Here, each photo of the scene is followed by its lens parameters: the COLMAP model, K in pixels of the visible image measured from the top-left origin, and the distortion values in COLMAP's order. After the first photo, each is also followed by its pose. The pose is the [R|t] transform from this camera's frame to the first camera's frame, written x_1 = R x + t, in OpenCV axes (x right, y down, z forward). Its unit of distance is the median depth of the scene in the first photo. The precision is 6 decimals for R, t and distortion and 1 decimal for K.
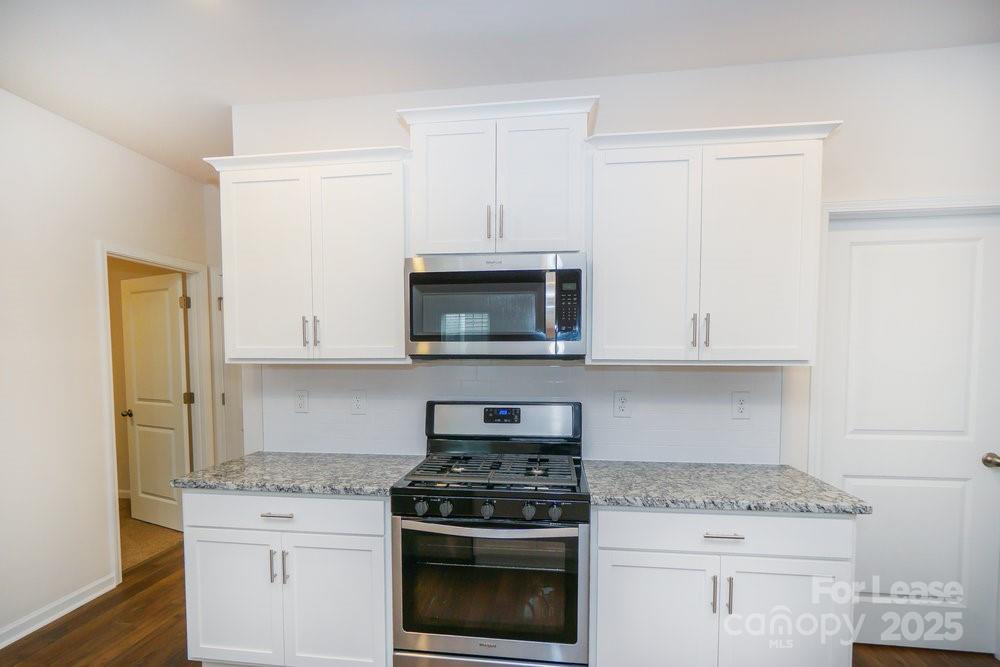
lens RADIAL K [[506.8, 0, 484.9], [0, 506.8, 377.6], [0, 0, 1]] dist [0.000036, 0.000051]
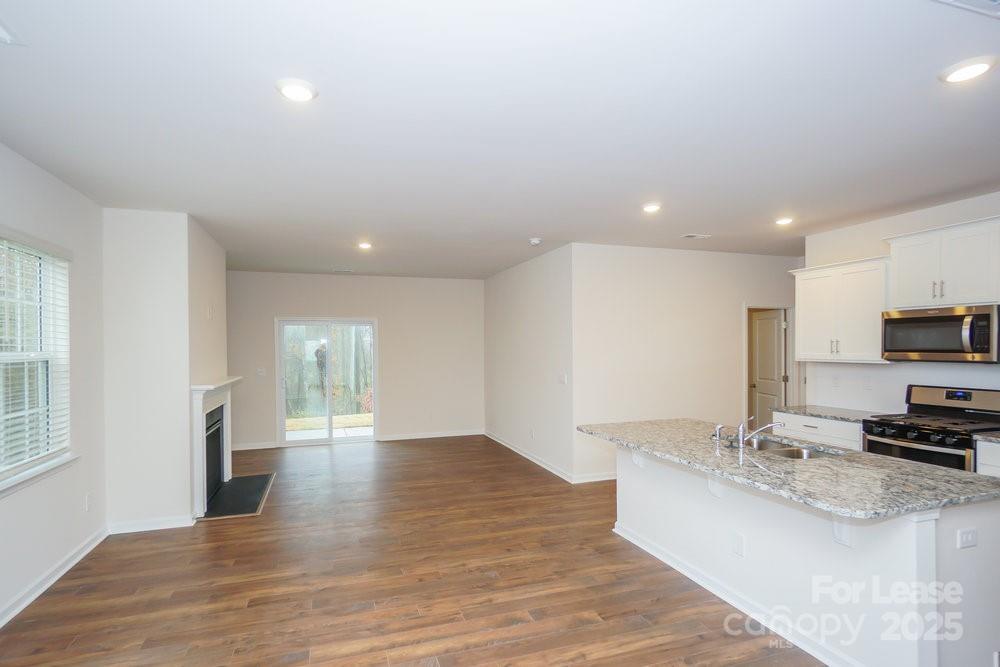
lens RADIAL K [[494.2, 0, 485.5], [0, 494.2, 352.4], [0, 0, 1]] dist [-0.005267, 0.001220]
pose [[0.441387, 0.009721, -0.897264, 0.949018], [-0.039585, 0.999179, -0.008648, 0.008546], [0.896443, 0.039336, 0.441409, -1.341244]]
